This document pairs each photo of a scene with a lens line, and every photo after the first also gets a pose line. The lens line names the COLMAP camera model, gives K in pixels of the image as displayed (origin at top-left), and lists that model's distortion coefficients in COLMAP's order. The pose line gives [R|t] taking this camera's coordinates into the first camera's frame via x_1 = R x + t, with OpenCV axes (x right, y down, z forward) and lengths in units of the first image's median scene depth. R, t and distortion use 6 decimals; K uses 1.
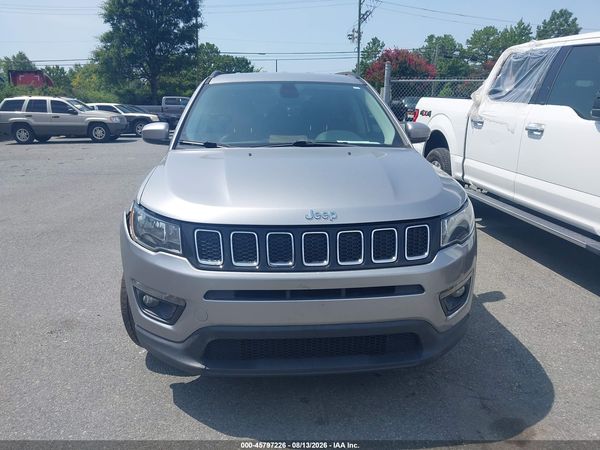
lens RADIAL K [[493.1, 0, 298.5], [0, 493.1, 226.3], [0, 0, 1]] dist [-0.001964, 0.011278]
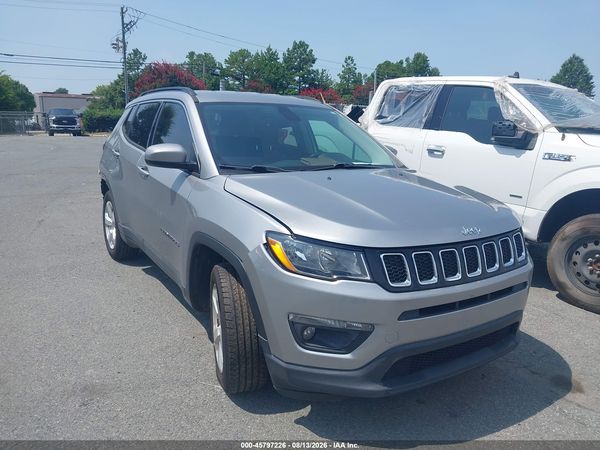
lens RADIAL K [[493.1, 0, 301.0], [0, 493.1, 221.3], [0, 0, 1]] dist [-0.001964, 0.011278]
pose [[0.877163, -0.066934, 0.475505, -0.374544], [0.083565, 0.996405, -0.013893, -0.027587], [-0.472866, 0.051922, 0.879603, 0.076030]]
